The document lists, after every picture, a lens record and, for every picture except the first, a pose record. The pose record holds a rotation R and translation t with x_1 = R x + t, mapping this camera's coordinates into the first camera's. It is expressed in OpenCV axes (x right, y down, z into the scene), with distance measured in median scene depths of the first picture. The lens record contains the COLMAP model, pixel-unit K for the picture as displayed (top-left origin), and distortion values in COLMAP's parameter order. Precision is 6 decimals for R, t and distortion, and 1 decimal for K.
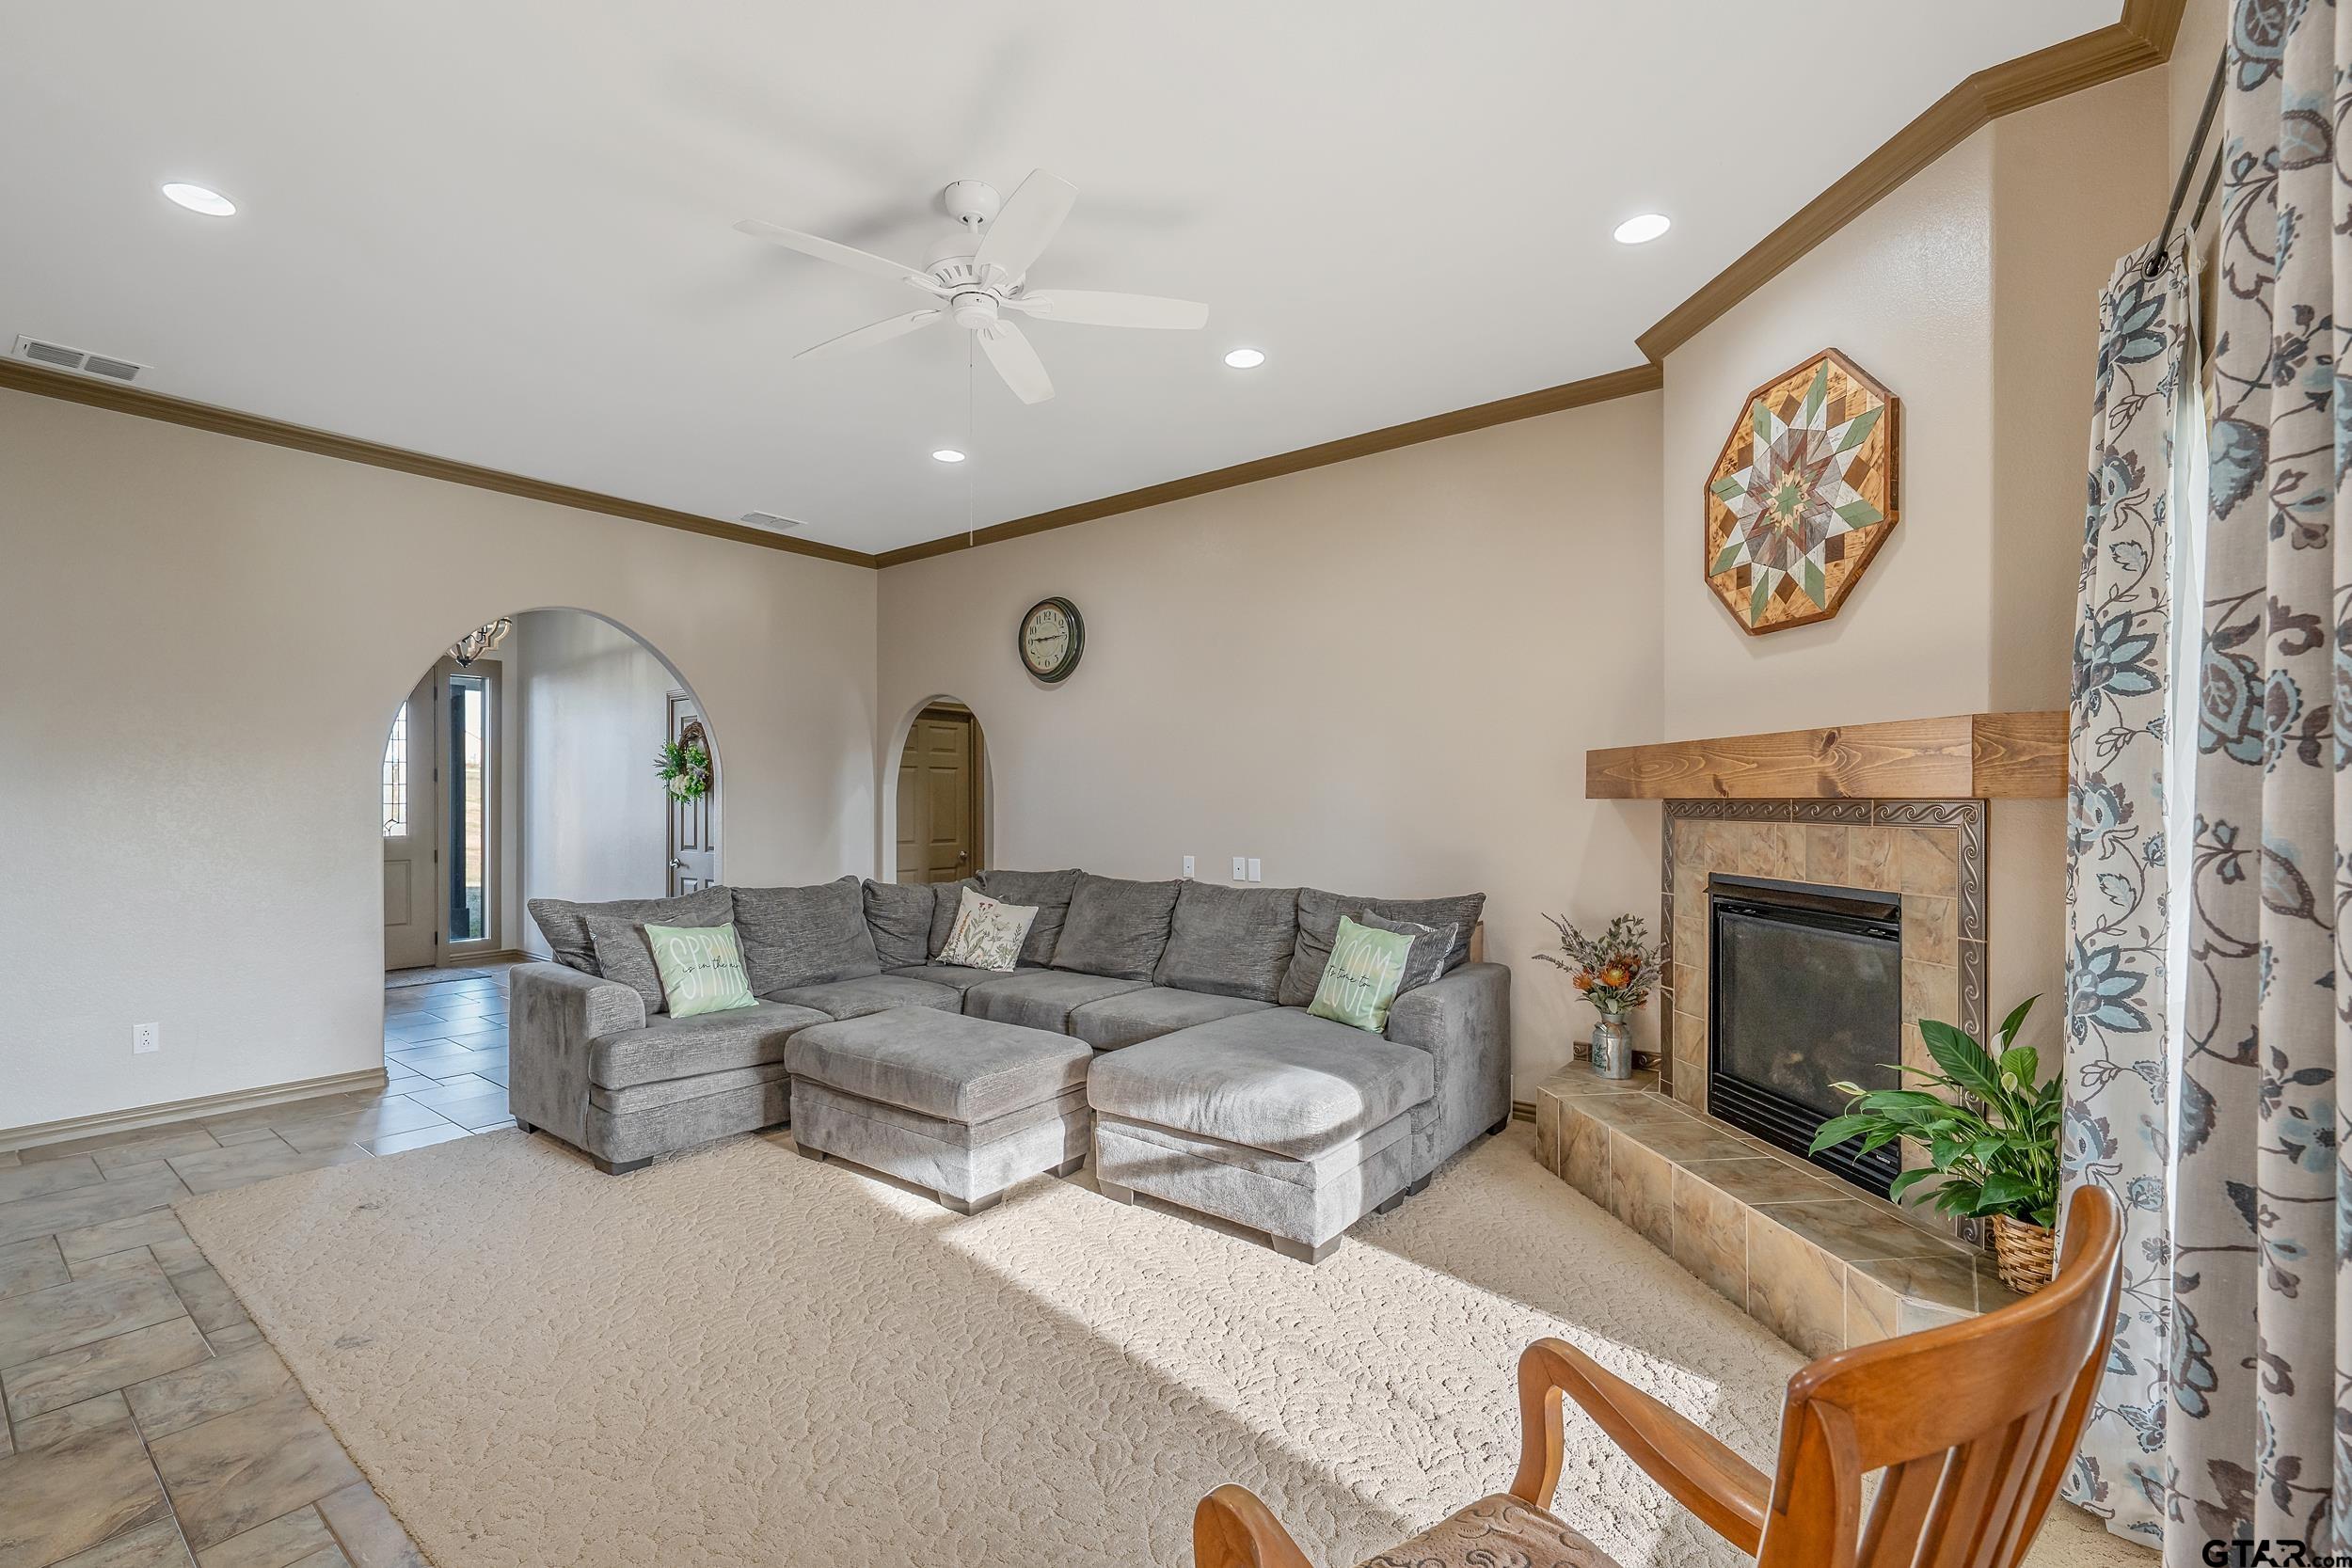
lens RADIAL K [[1015.7, 0, 1164.5], [0, 1015.7, 807.2], [0, 0, 1]] dist [0.001128, -0.000185]
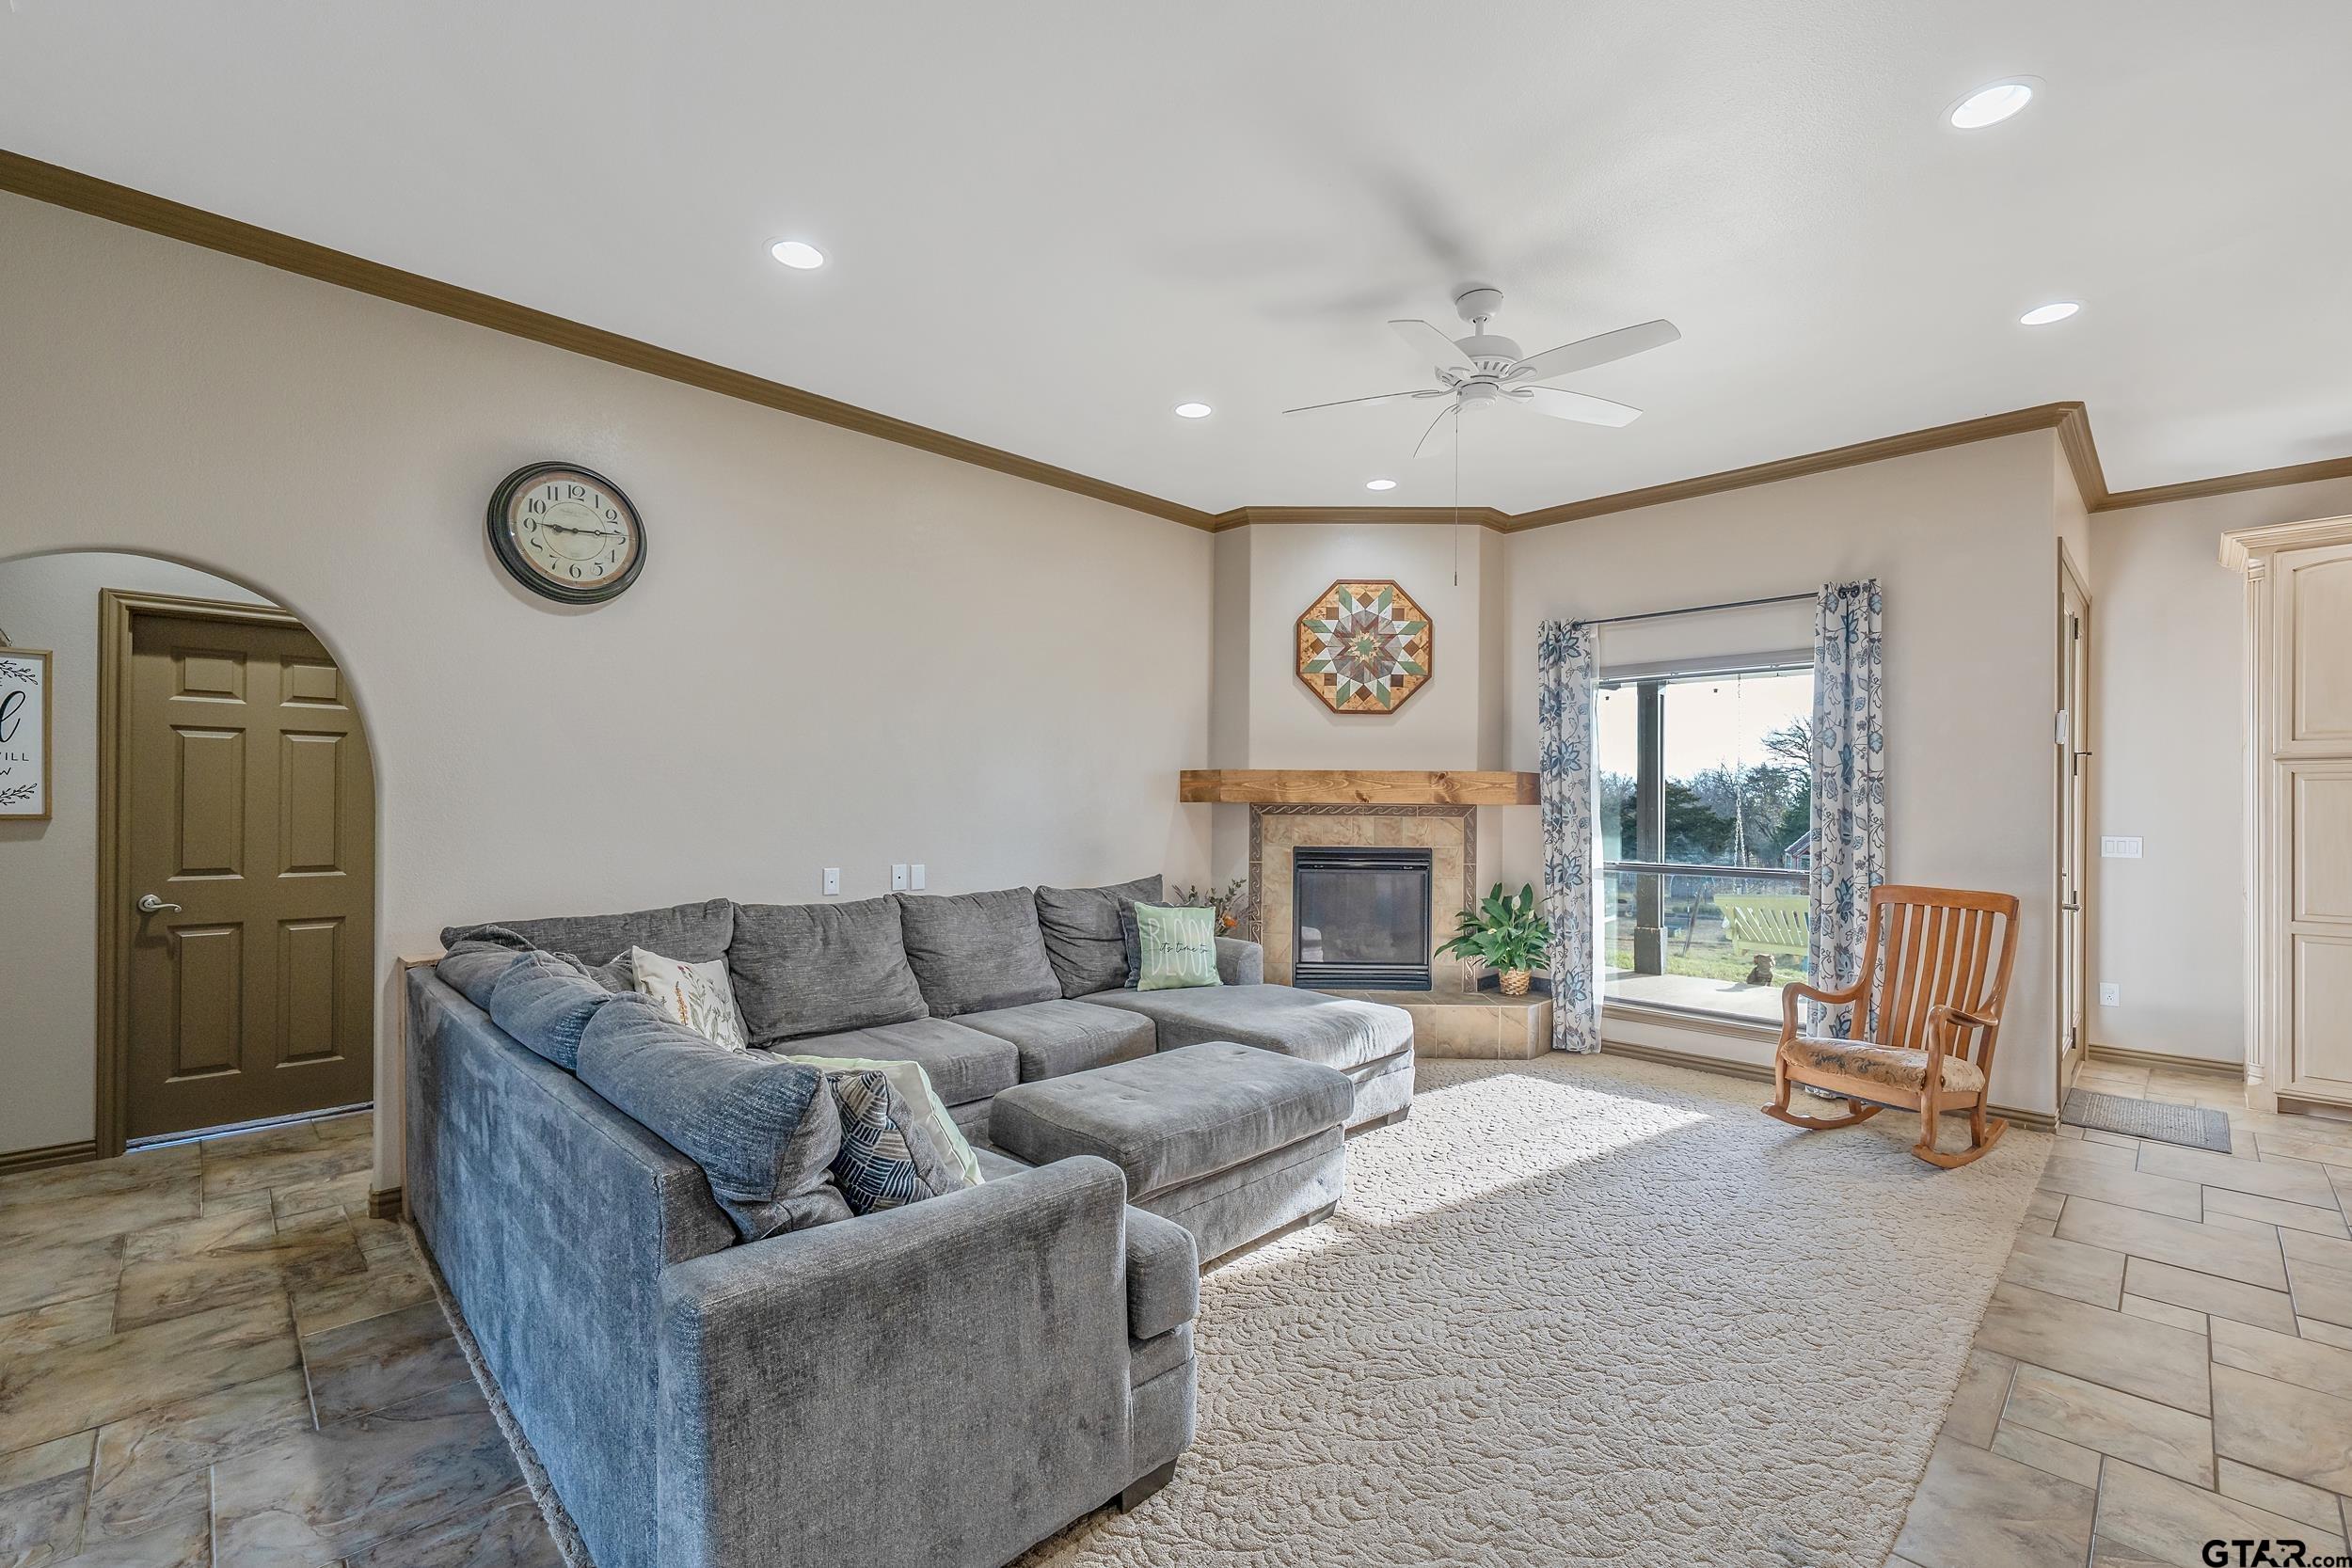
lens RADIAL K [[1015.7, 0, 1158.8], [0, 1015.7, 800.6], [0, 0, 1]] dist [0.001128, -0.000185]
pose [[0.130721, 0.005229, 0.991405, -1.213282], [-0.002773, 0.999984, -0.004909, -0.003347], [-0.991415, -0.002108, 0.130733, 1.036646]]
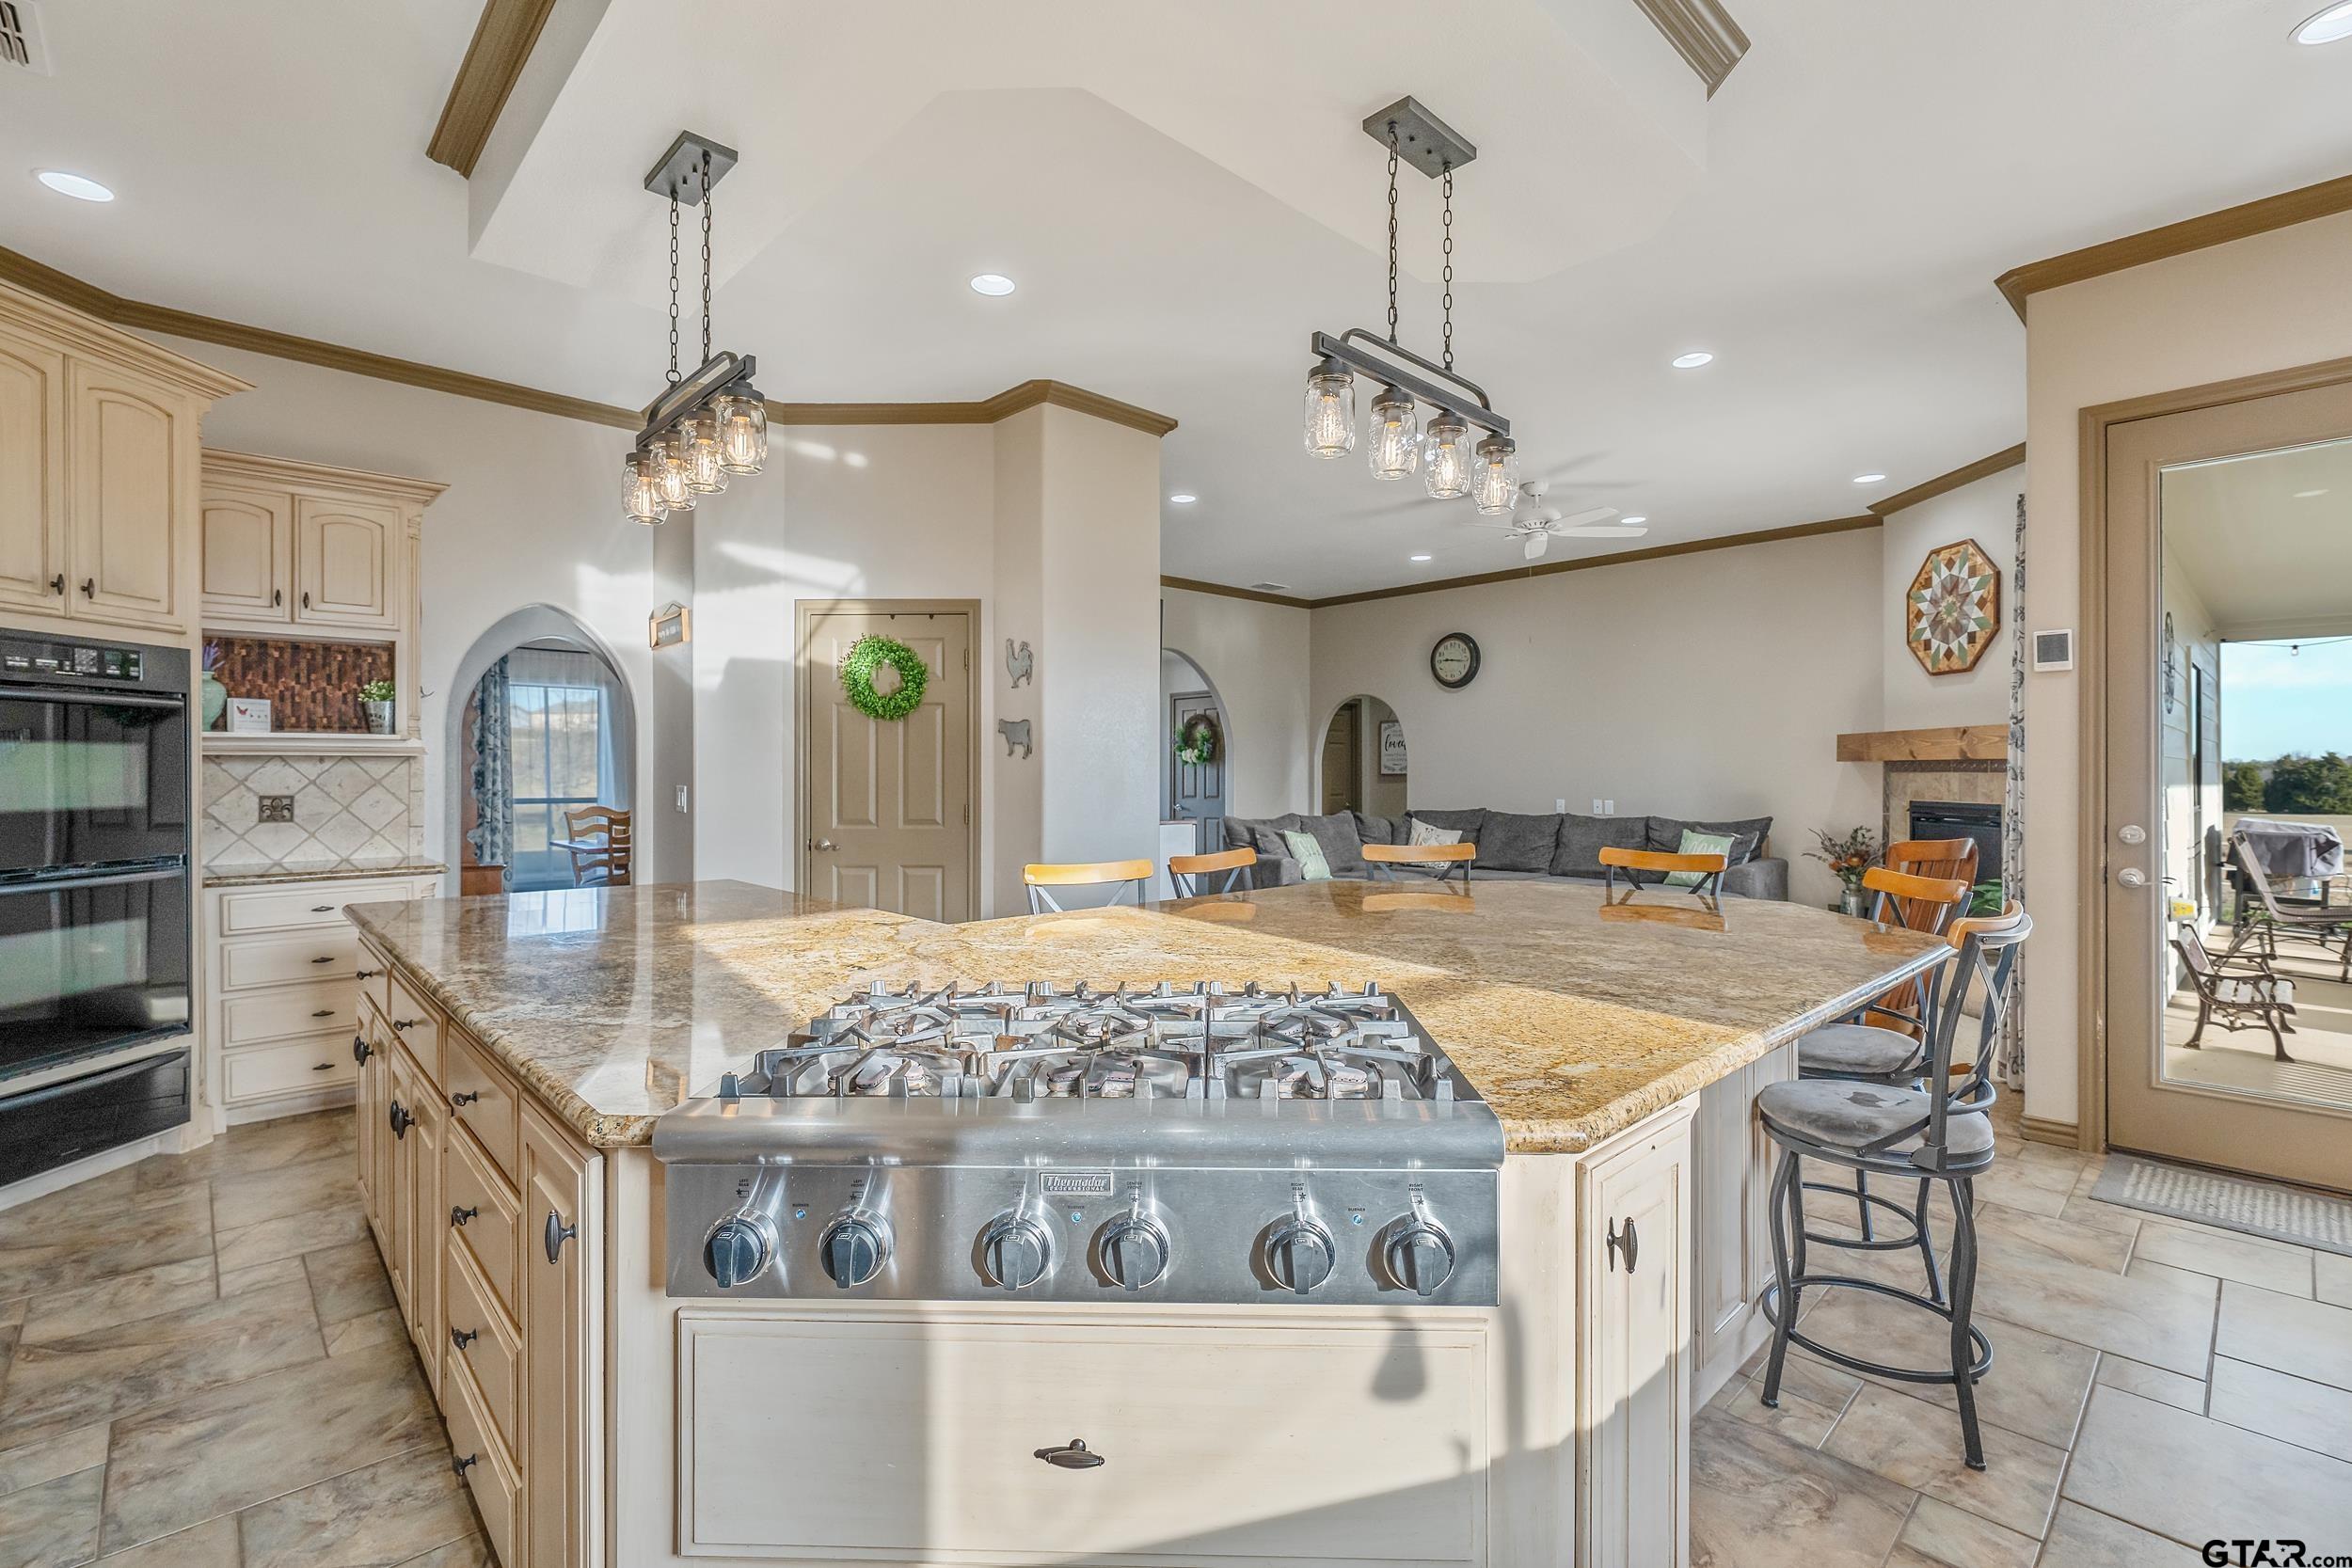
lens RADIAL K [[1043.5, 0, 1181.5], [0, 1043.5, 775.9], [0, 0, 1]] dist [0.000845, -0.000208]
pose [[0.988669, -0.000579, -0.150112, -0.513561], [0.000310, 0.999998, -0.001818, 0.023290], [0.150113, 0.001751, 0.988667, -1.130740]]
